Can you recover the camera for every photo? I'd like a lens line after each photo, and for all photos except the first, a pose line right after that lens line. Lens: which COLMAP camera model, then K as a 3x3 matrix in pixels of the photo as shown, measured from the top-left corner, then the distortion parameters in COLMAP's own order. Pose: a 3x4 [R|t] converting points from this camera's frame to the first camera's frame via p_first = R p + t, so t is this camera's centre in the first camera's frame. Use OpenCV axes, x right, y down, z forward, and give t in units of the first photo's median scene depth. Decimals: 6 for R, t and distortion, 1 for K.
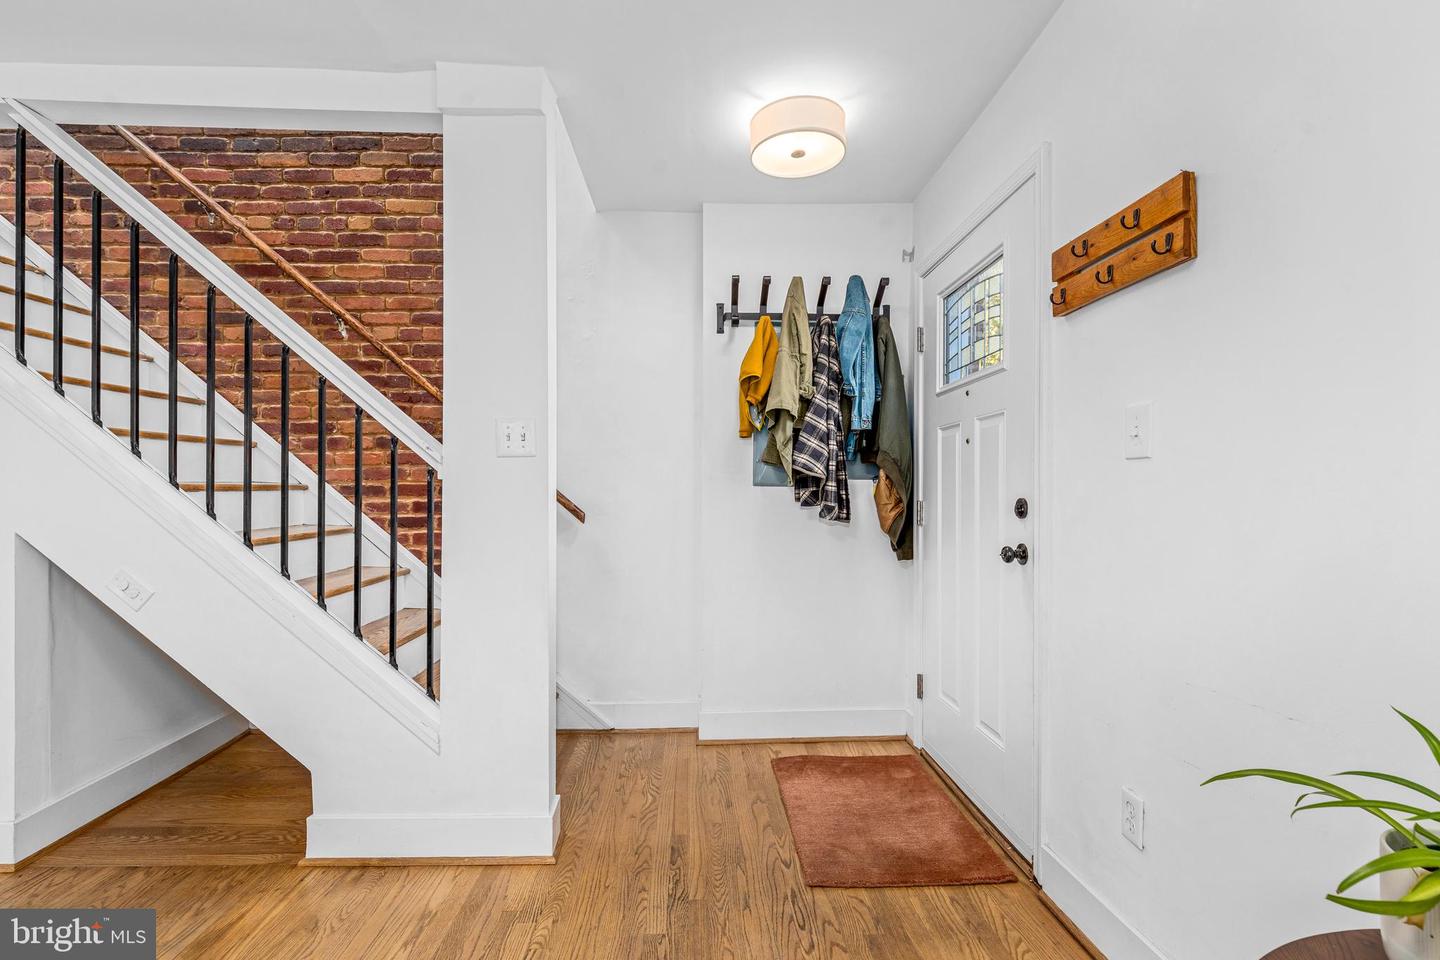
lens RADIAL K [[644.5, 0, 720.7], [0, 644.5, 495.6], [0, 0, 1]] dist [0.002085, -0.000087]
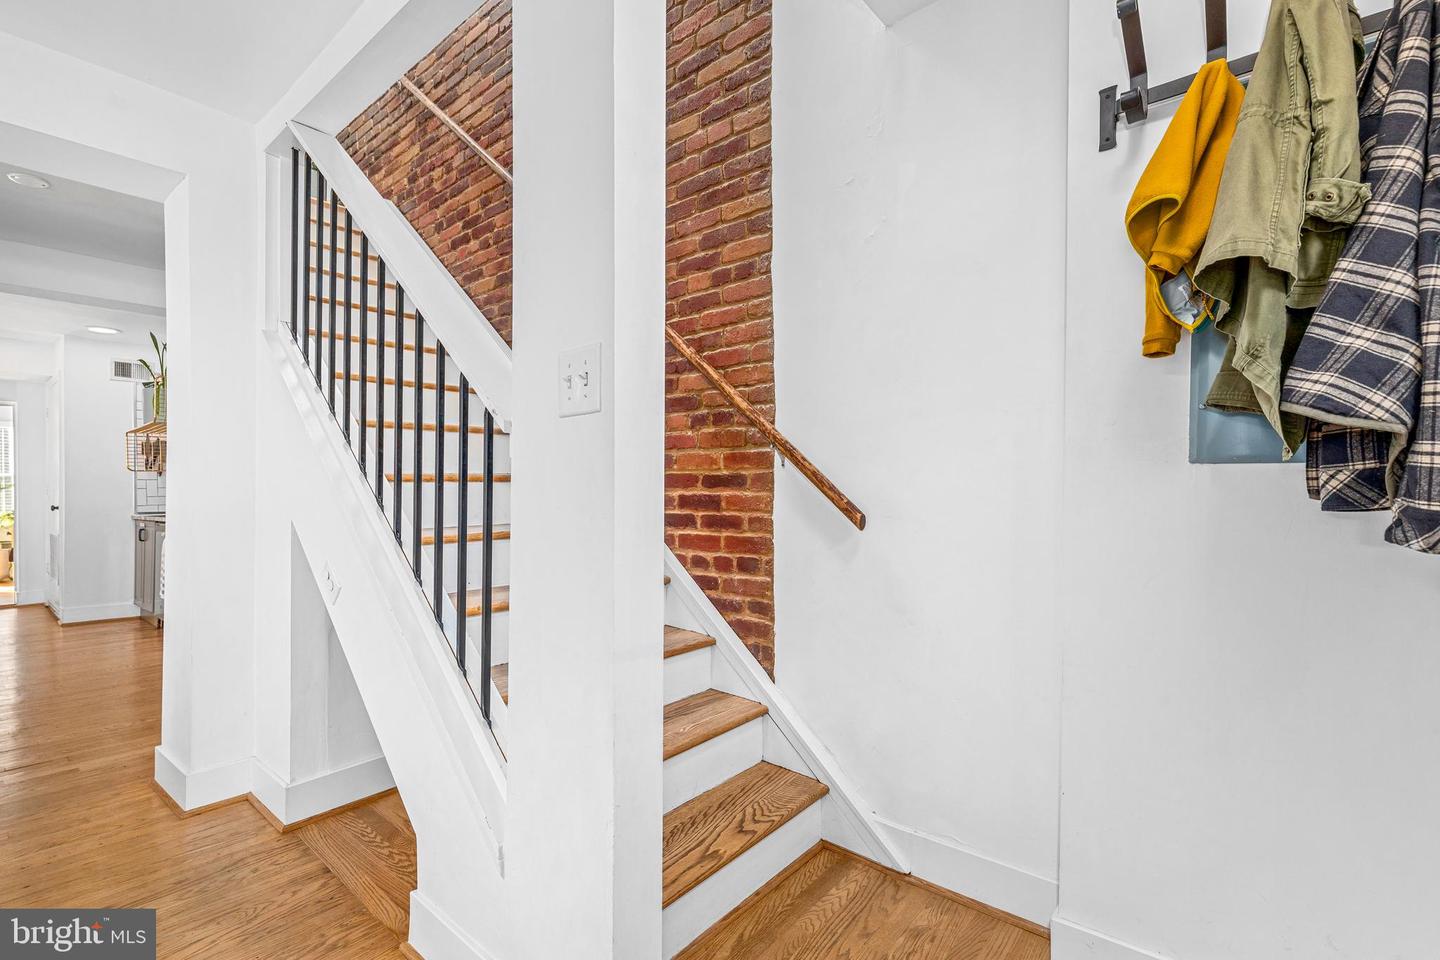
lens RADIAL K [[652.0, 0, 716.9], [0, 652.0, 492.6], [0, 0, 1]] dist [0.003759, -0.000033]
pose [[0.735127, 0.001946, -0.677926, 0.126211], [-0.001992, 0.999998, 0.000711, 0.006531], [0.677926, 0.000828, 0.735130, 0.474928]]
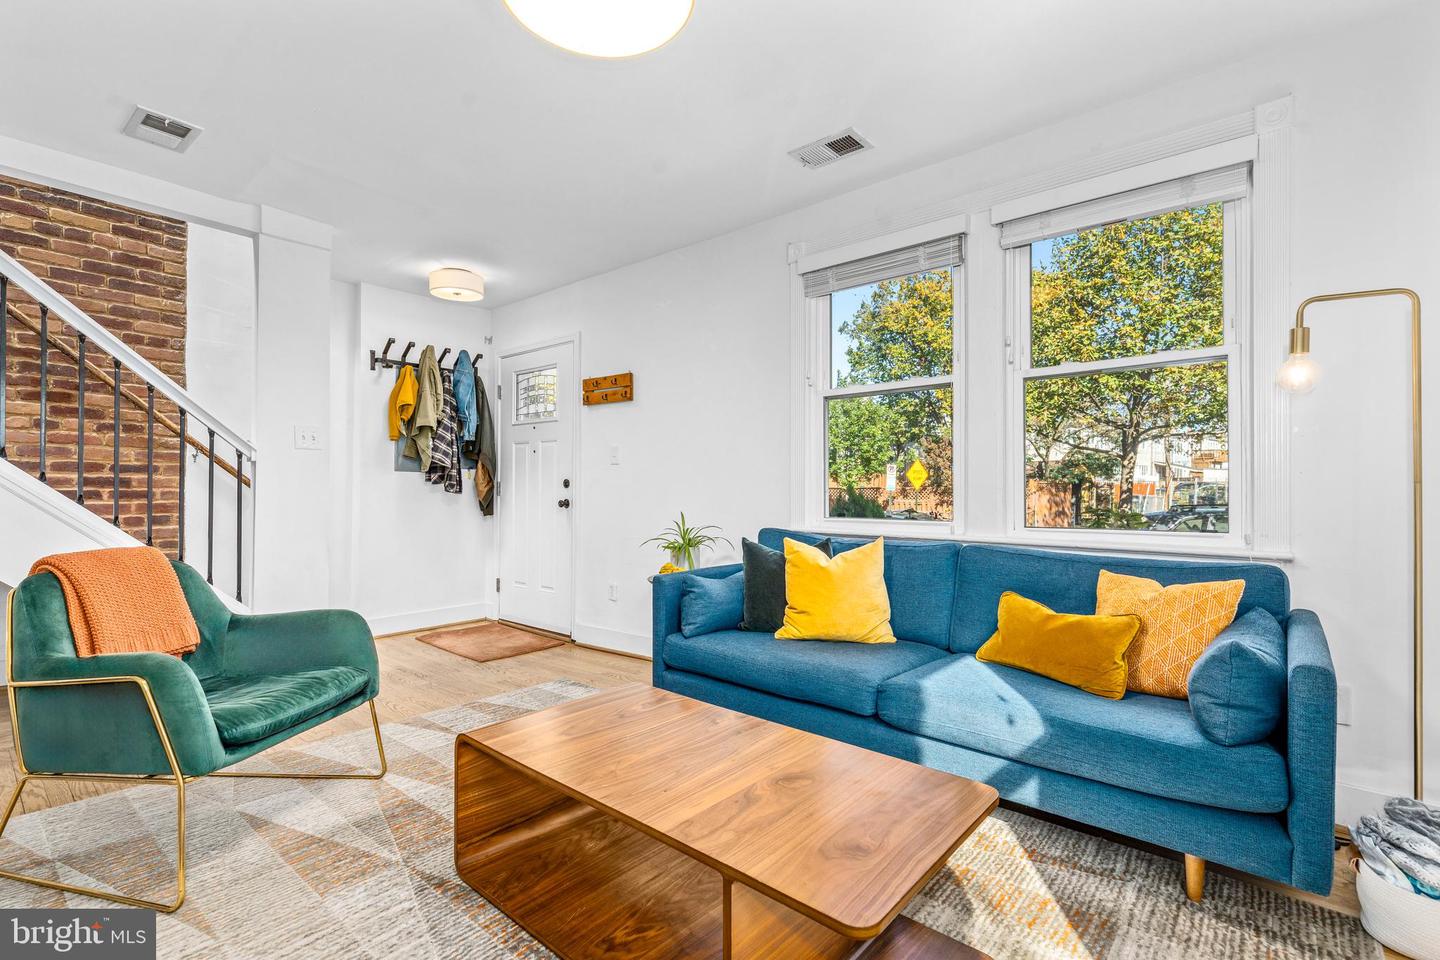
lens RADIAL K [[654.3, 0, 723.0], [0, 654.3, 477.6], [0, 0, 1]] dist [0.002668, 0.001053]
pose [[0.672237, 0.019536, 0.740078, -0.628244], [-0.005339, 0.999754, -0.021540, 0.032729], [-0.740317, 0.010529, 0.672176, -0.695504]]
